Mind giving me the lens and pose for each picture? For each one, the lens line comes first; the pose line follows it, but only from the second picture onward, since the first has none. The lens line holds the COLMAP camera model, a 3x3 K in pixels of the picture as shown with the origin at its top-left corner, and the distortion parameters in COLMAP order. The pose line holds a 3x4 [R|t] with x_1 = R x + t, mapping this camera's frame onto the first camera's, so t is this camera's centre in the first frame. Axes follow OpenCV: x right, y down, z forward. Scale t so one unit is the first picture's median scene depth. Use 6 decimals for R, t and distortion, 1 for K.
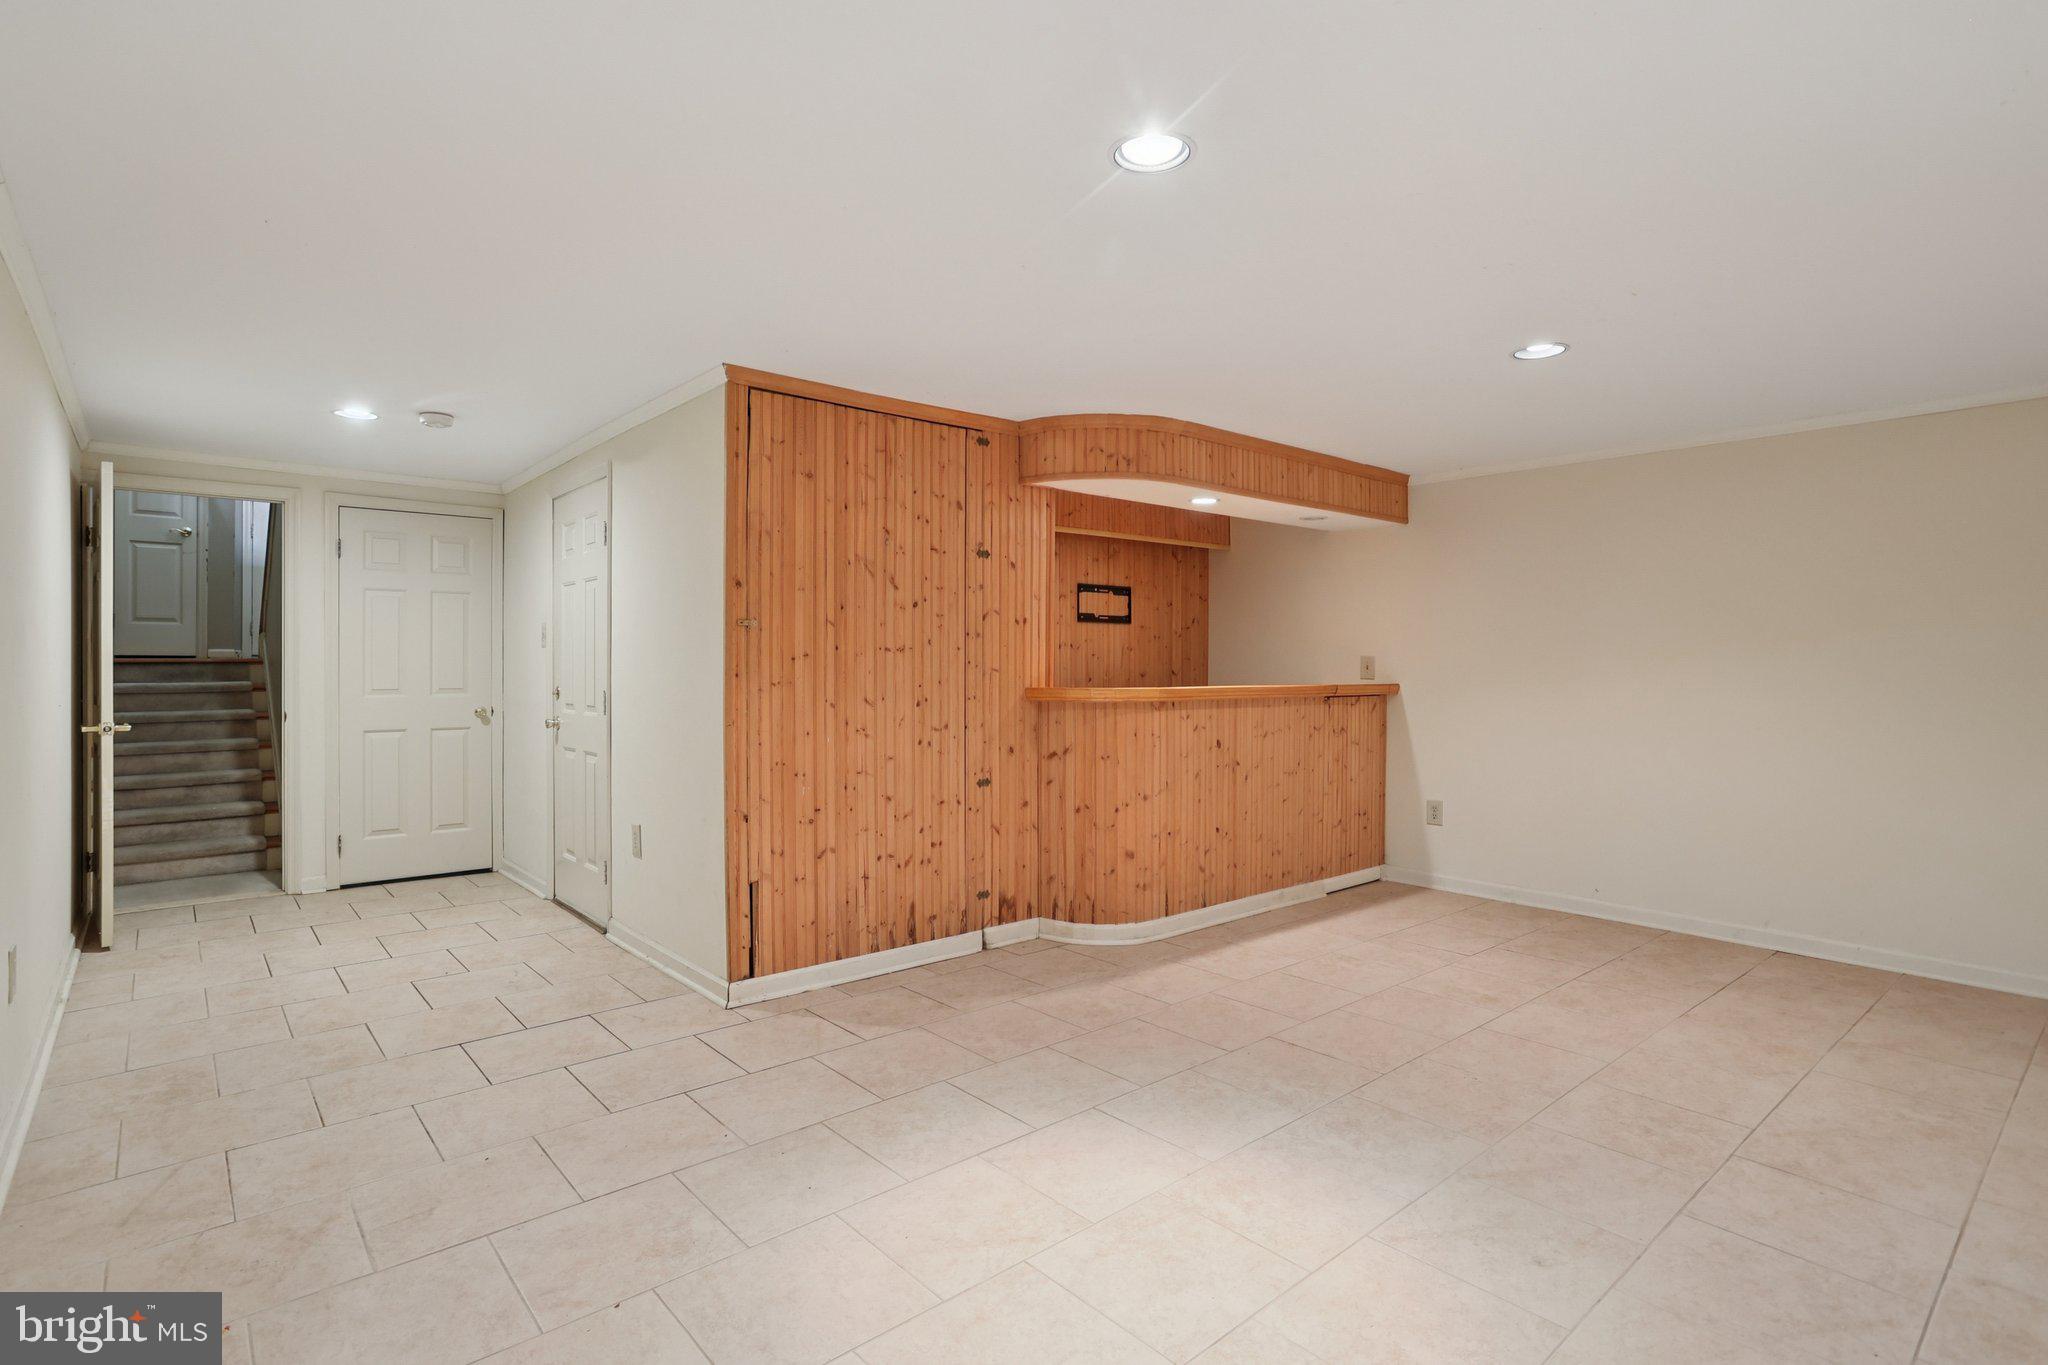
lens RADIAL K [[1011.2, 0, 985.2], [0, 1011.2, 690.1], [0, 0, 1]] dist [-0.055350, 0.036739]
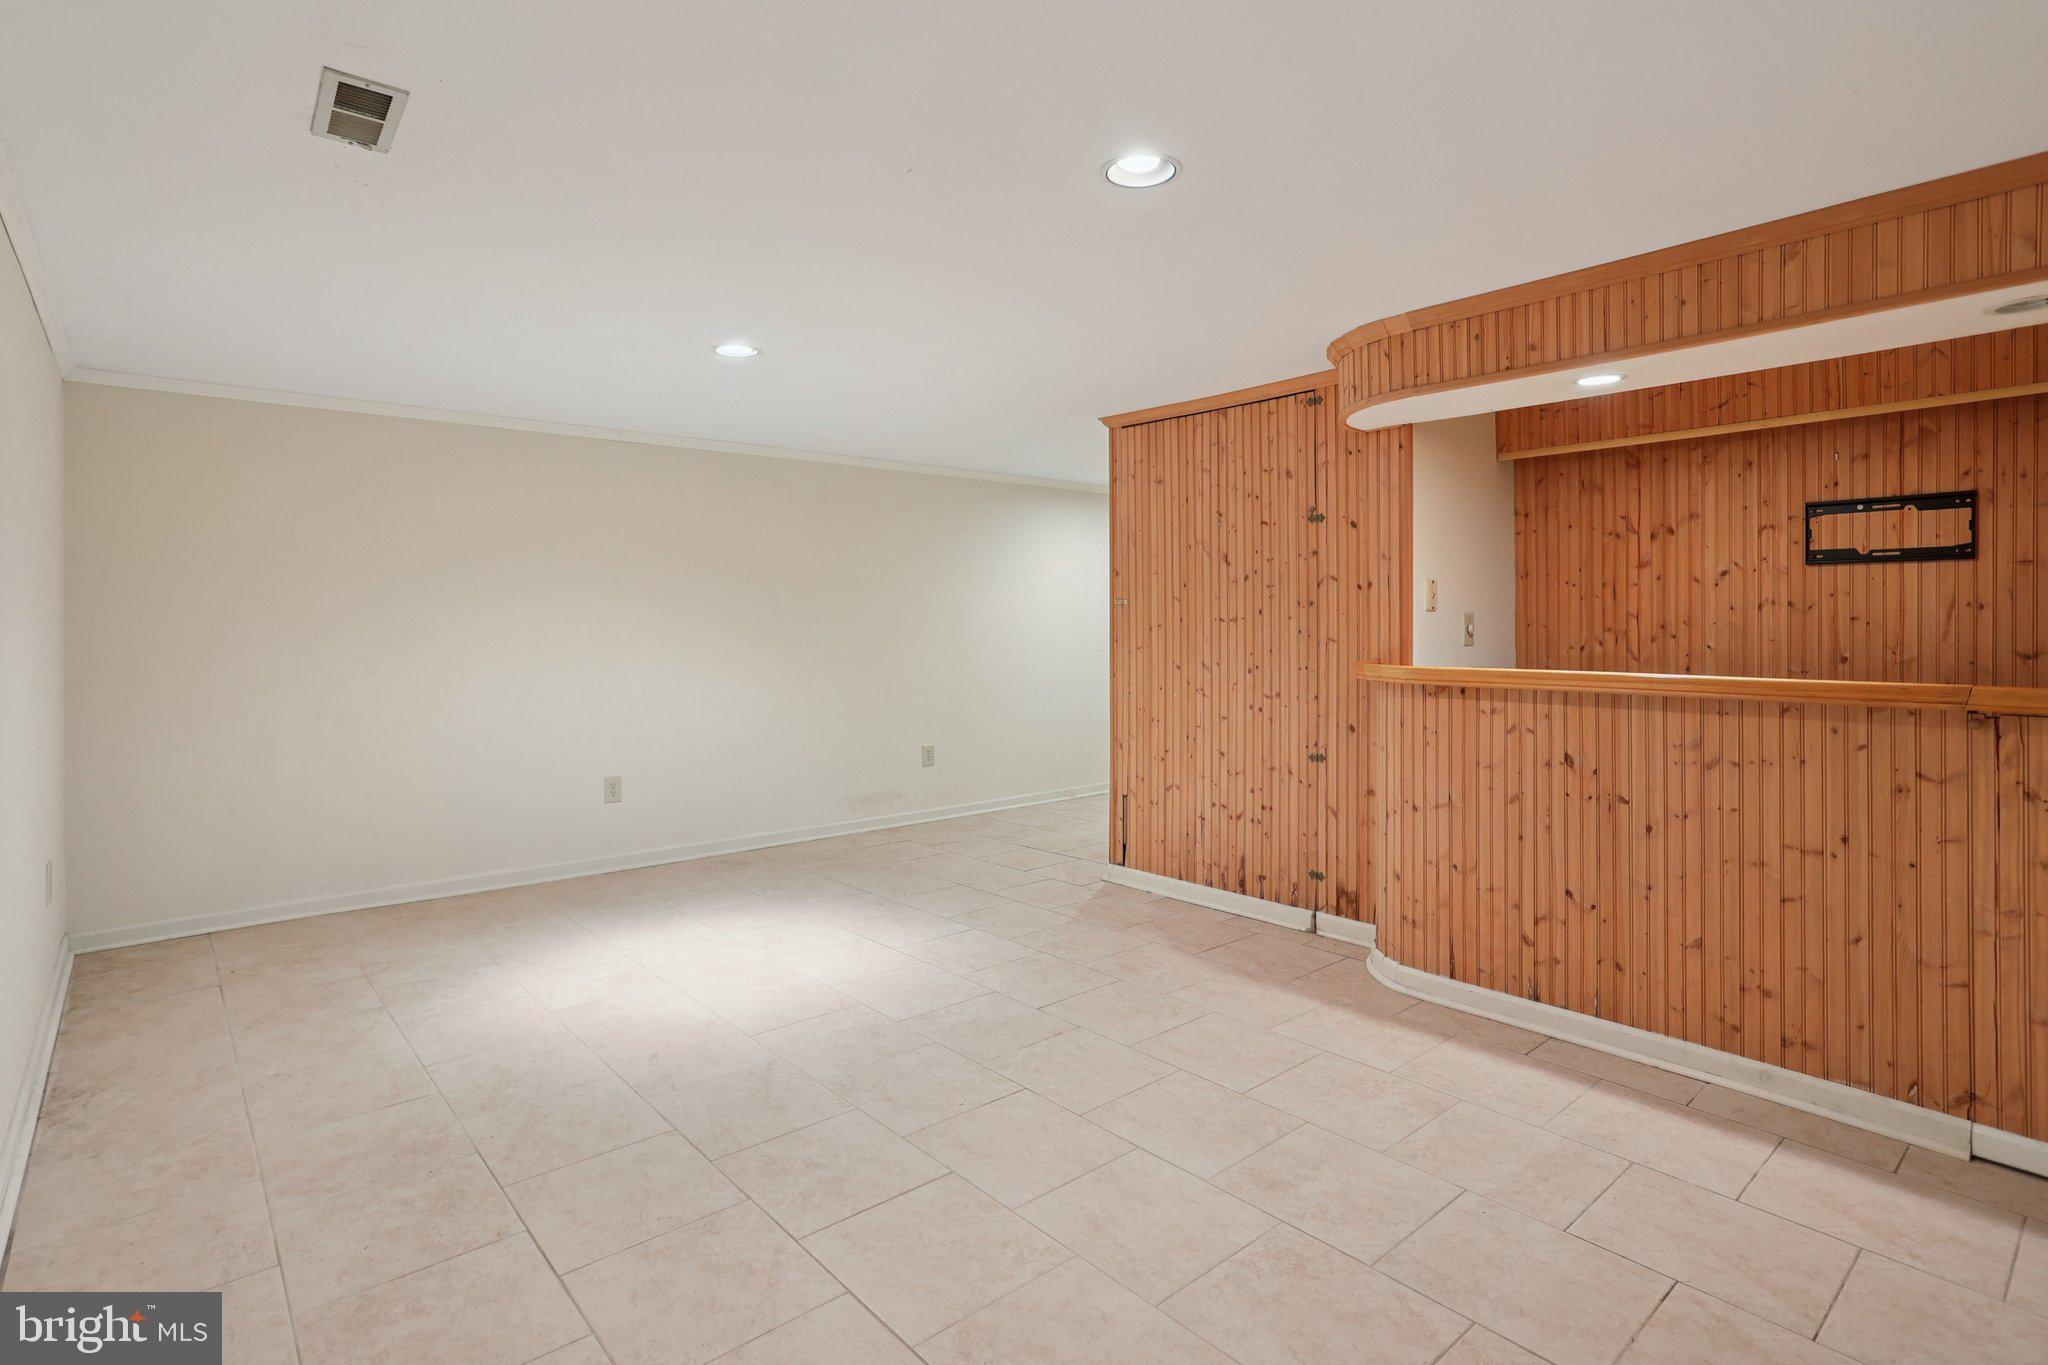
lens RADIAL K [[1006.7, 0, 1013.1], [0, 1006.7, 653.5], [0, 0, 1]] dist [-0.059531, 0.034828]
pose [[0.027209, 0.028461, -0.999225, 0.969993], [-0.022334, 0.999362, 0.027856, -0.028109], [0.999380, 0.021559, 0.027827, 0.714100]]
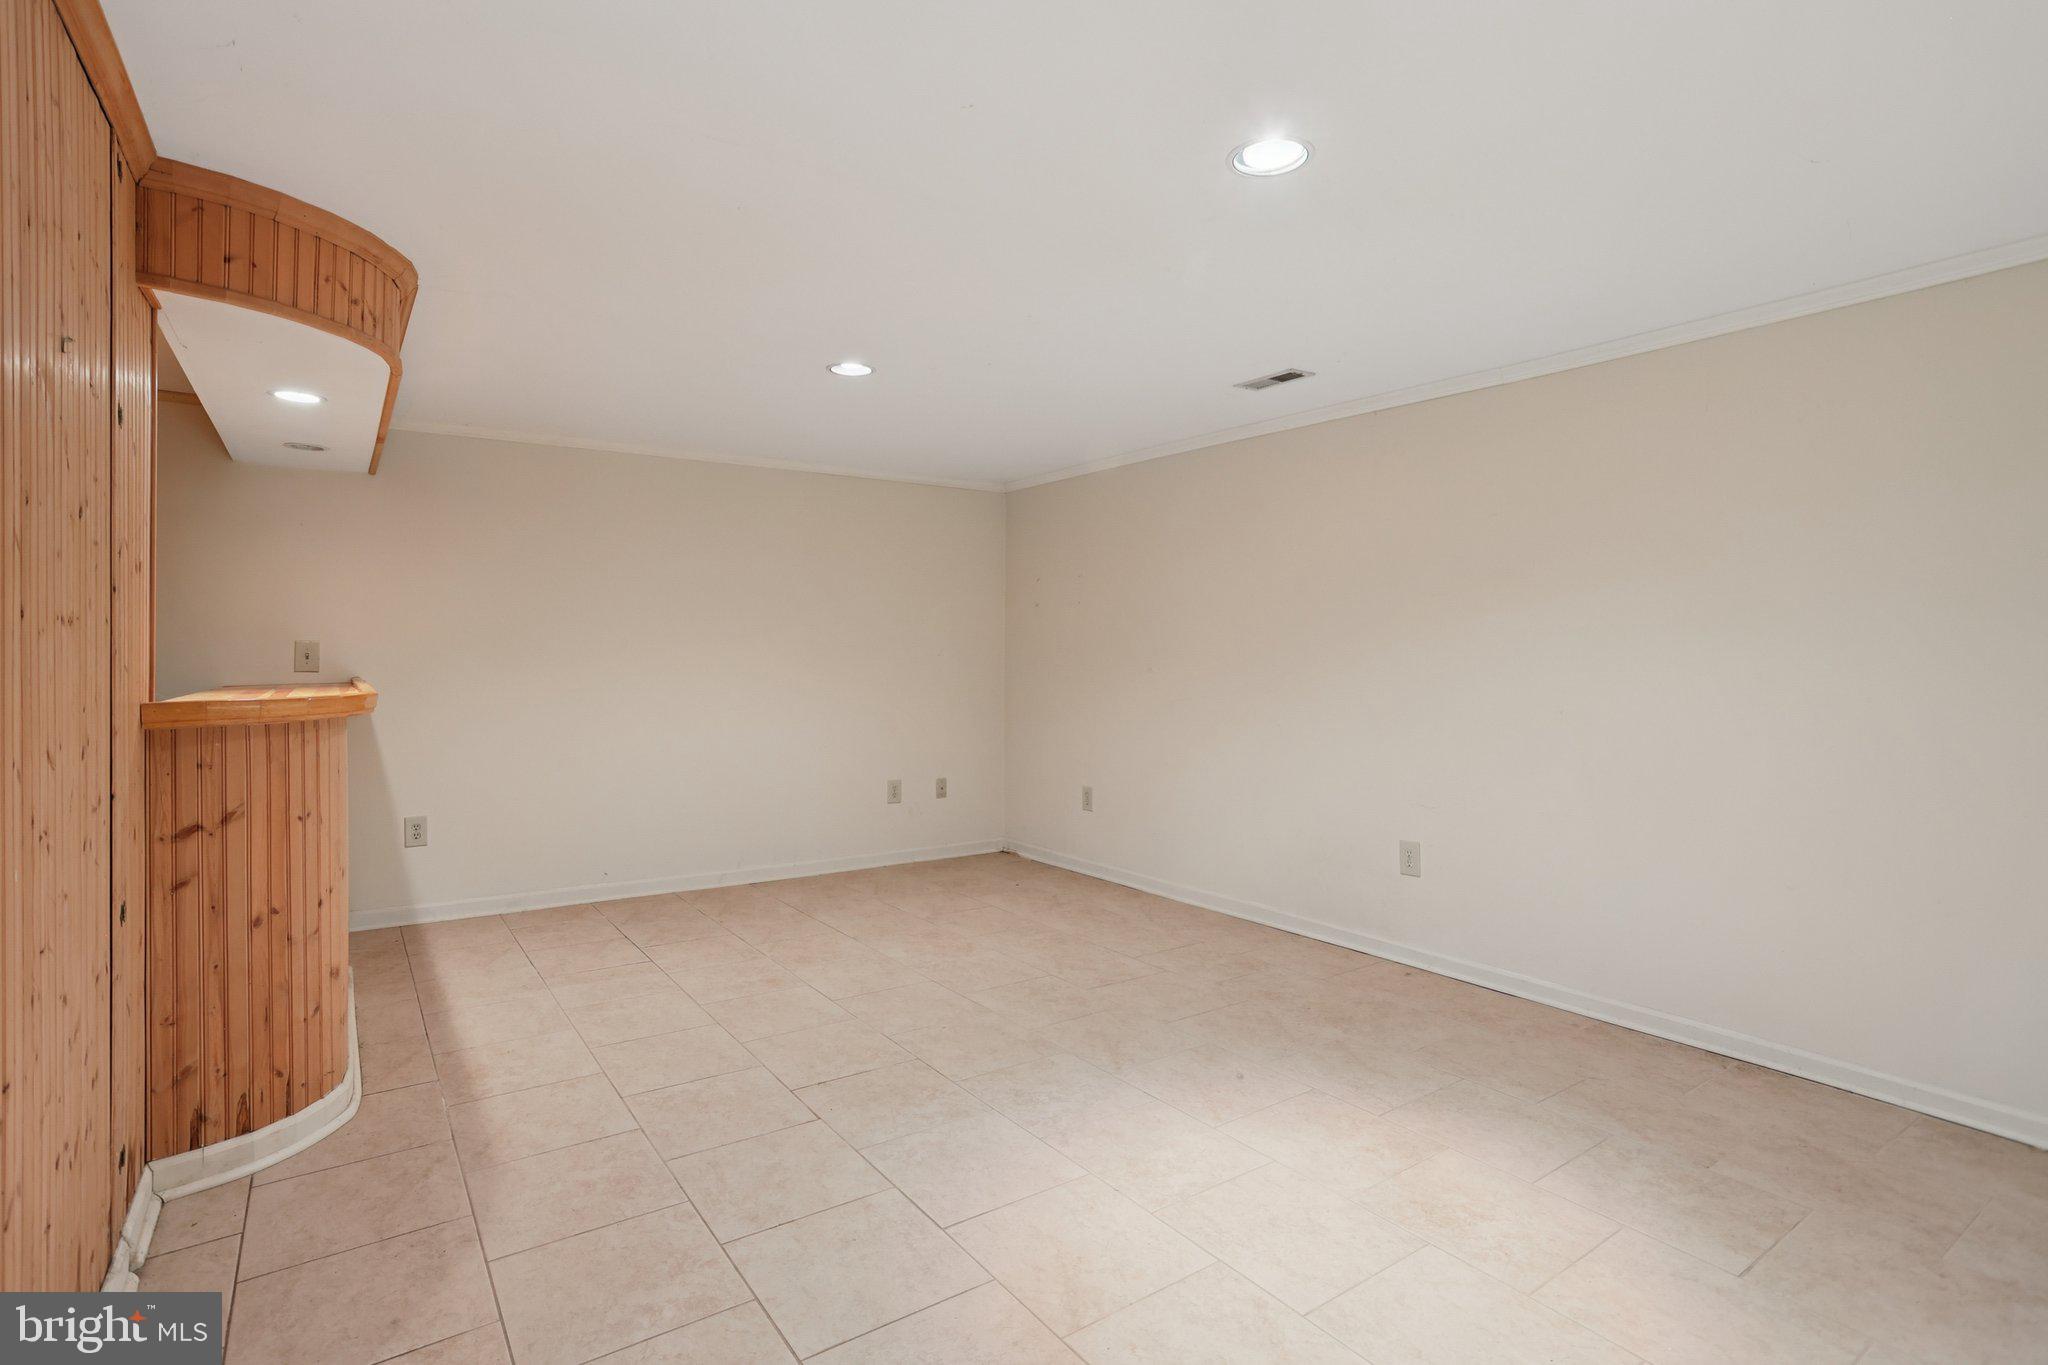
lens RADIAL K [[1006.7, 0, 1013.1], [0, 1006.7, 653.5], [0, 0, 1]] dist [-0.059531, 0.034828]
pose [[0.081135, -0.003129, 0.996698, -0.431565], [0.024399, 0.999702, 0.001152, -0.018242], [-0.996404, 0.024225, 0.081187, 0.580611]]
